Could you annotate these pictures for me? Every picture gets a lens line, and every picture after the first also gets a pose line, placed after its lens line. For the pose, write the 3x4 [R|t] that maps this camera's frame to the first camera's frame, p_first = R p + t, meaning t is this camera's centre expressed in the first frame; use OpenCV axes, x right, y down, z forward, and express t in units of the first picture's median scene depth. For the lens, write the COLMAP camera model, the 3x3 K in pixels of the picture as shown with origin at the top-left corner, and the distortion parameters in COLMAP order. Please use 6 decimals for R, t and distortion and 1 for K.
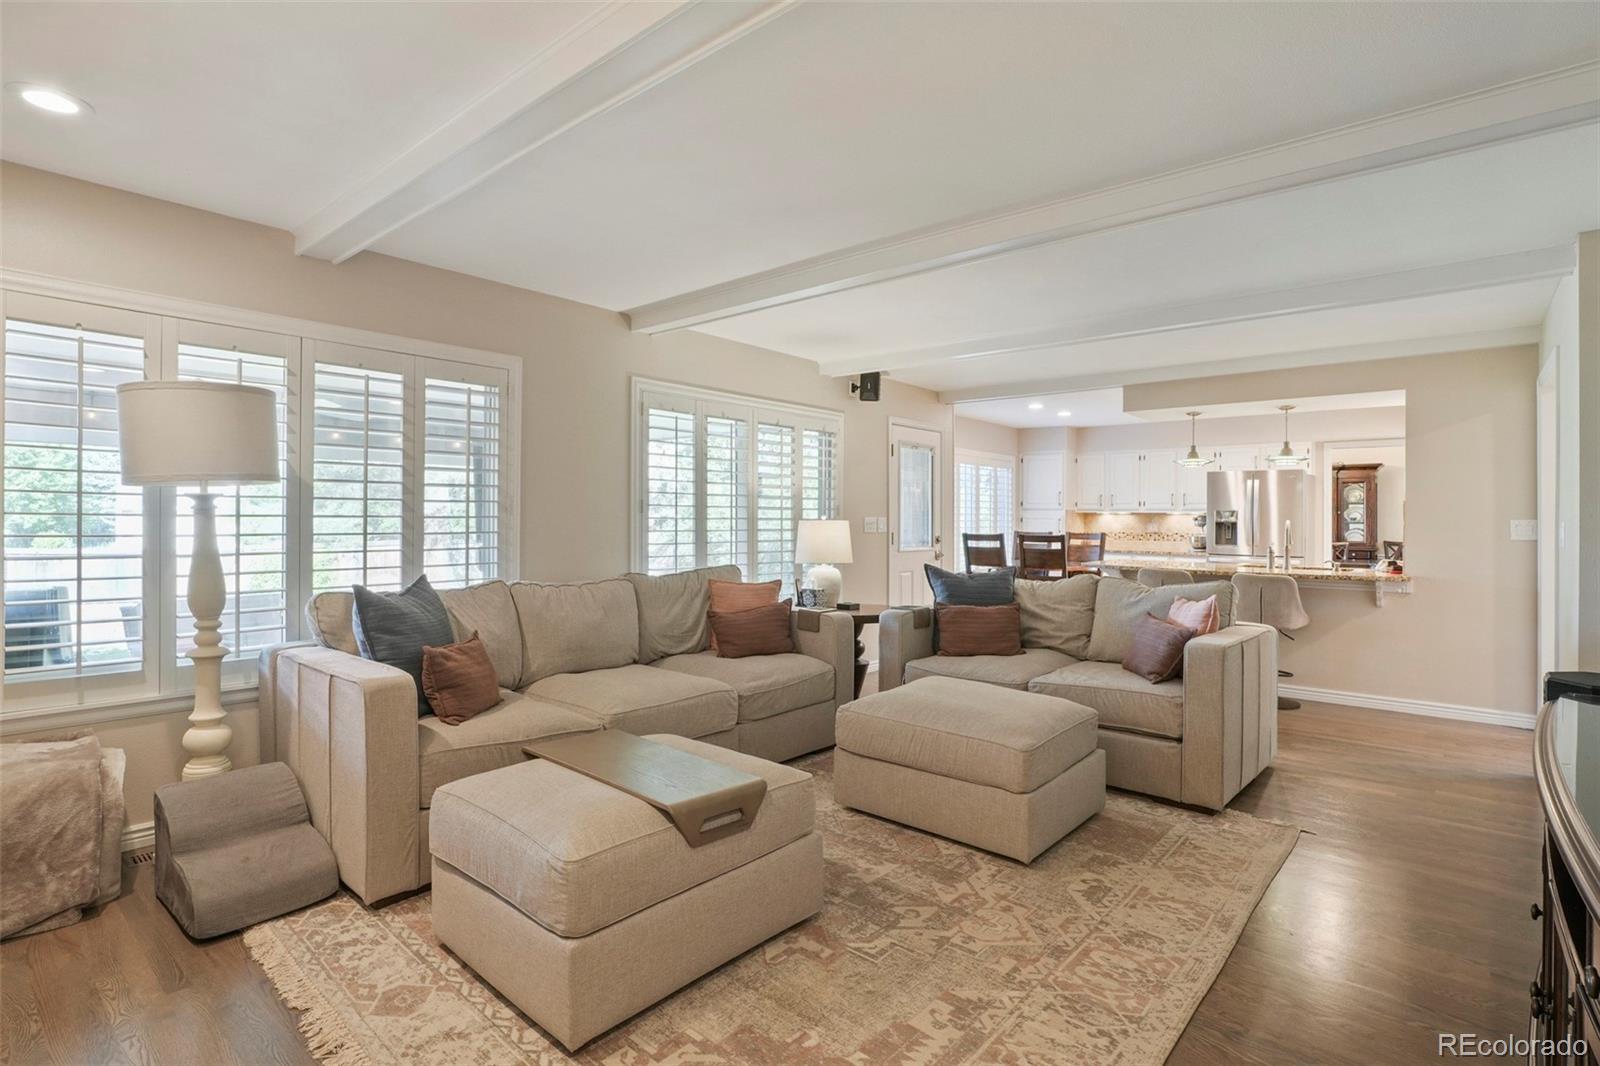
lens RADIAL K [[771.4, 0, 800.4], [0, 771.4, 514.9], [0, 0, 1]] dist [-0.022413, 0.000131]
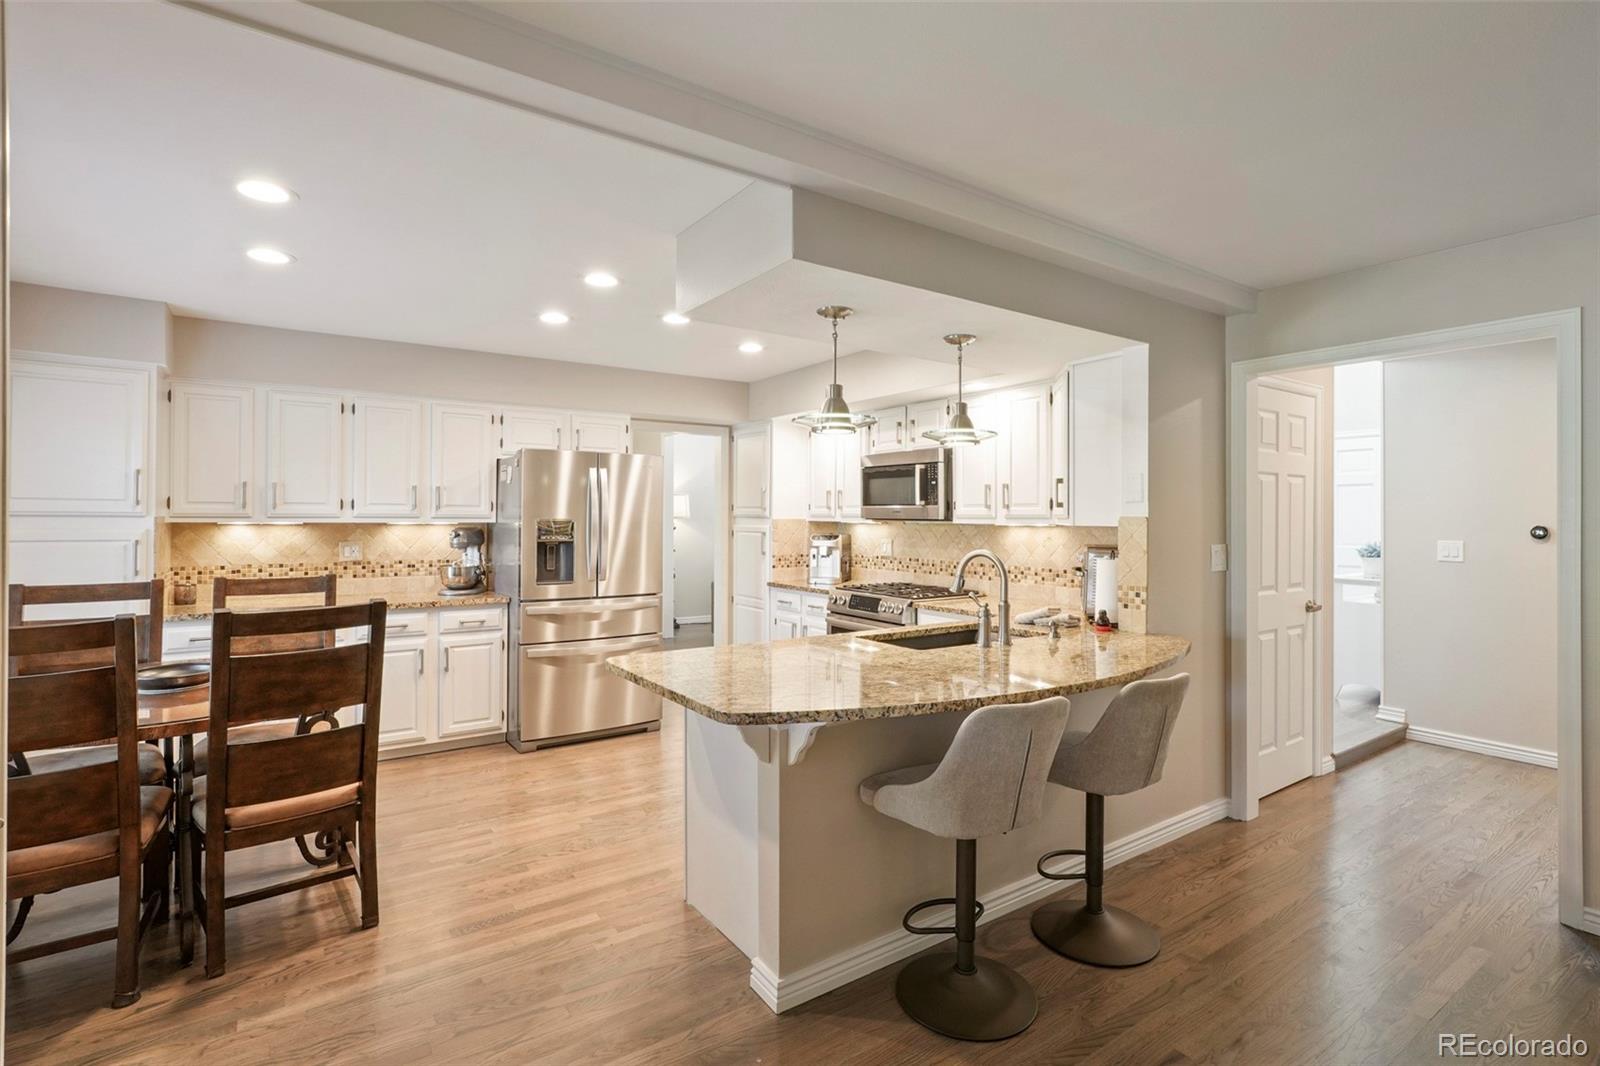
lens RADIAL K [[766.0, 0, 820.4], [0, 766.0, 520.2], [0, 0, 1]] dist [-0.002620, -0.000073]
pose [[0.220658, -0.007757, 0.975320, 0.047714], [-0.004038, 0.999953, 0.008866, -0.009882], [-0.975343, -0.005895, 0.220617, 0.604300]]
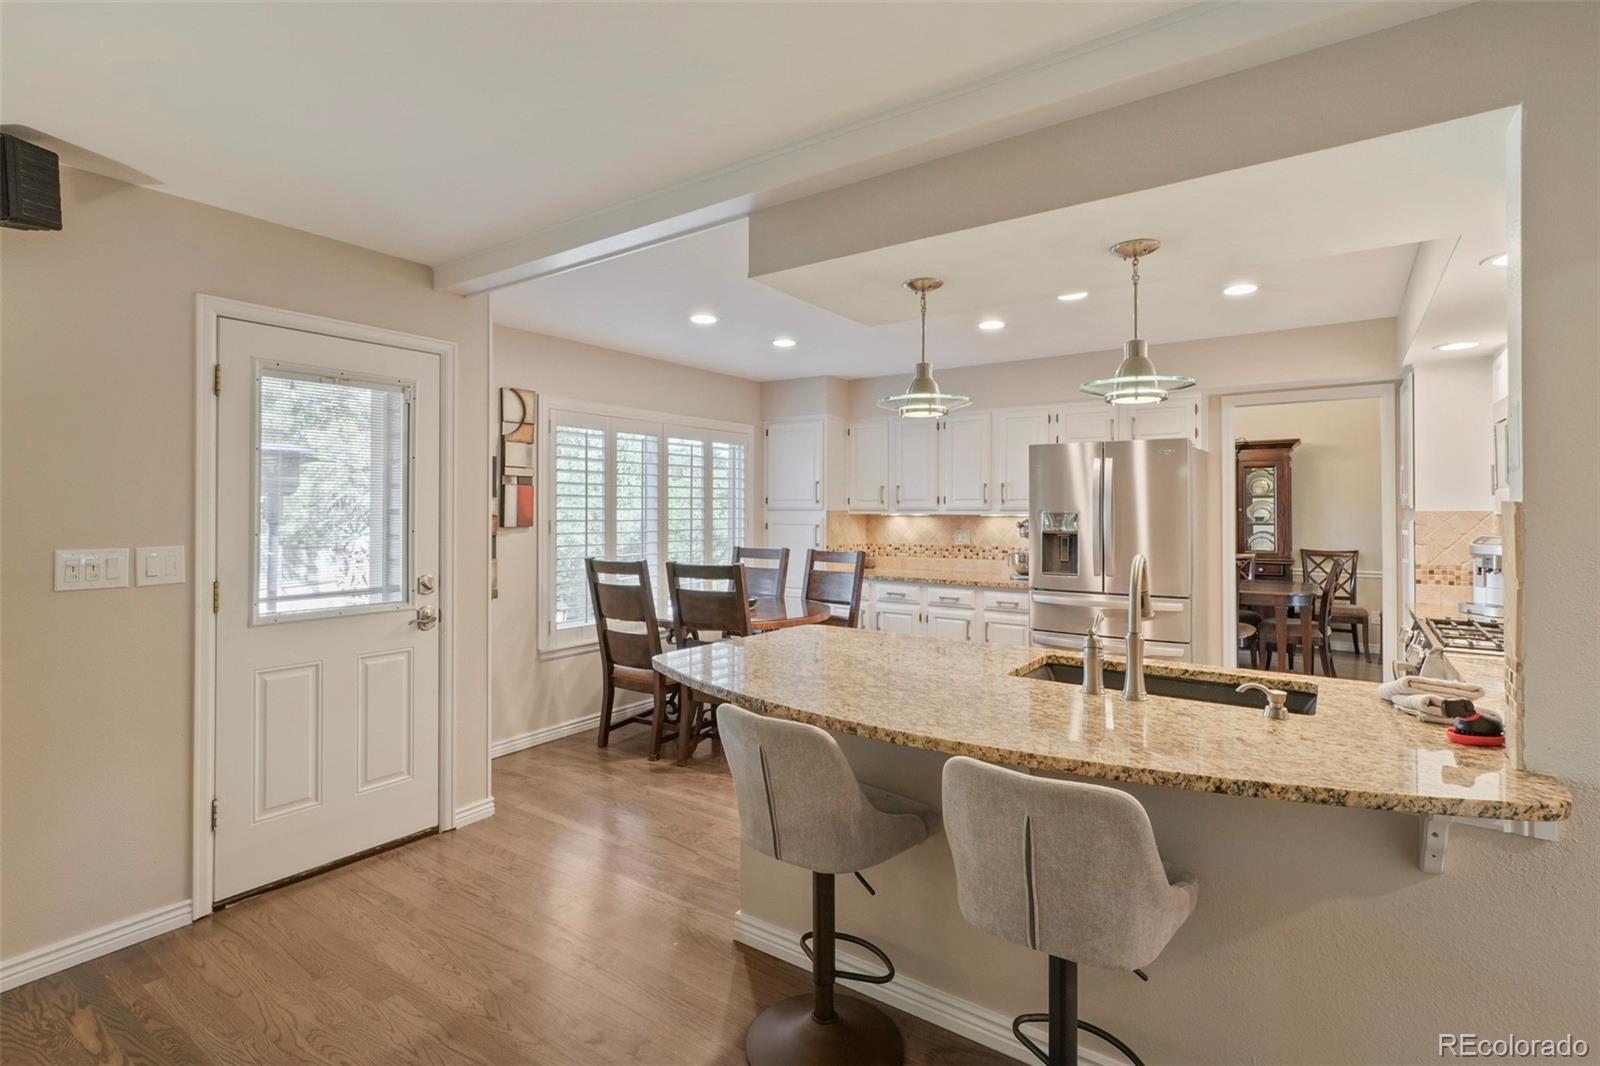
lens RADIAL K [[771.4, 0, 800.4], [0, 771.4, 514.9], [0, 0, 1]] dist [-0.022413, 0.000131]
pose [[0.994458, -0.008205, 0.104813, 0.266828], [0.007179, 0.999923, 0.010161, -0.009622], [-0.104889, -0.009352, 0.994440, 0.398363]]
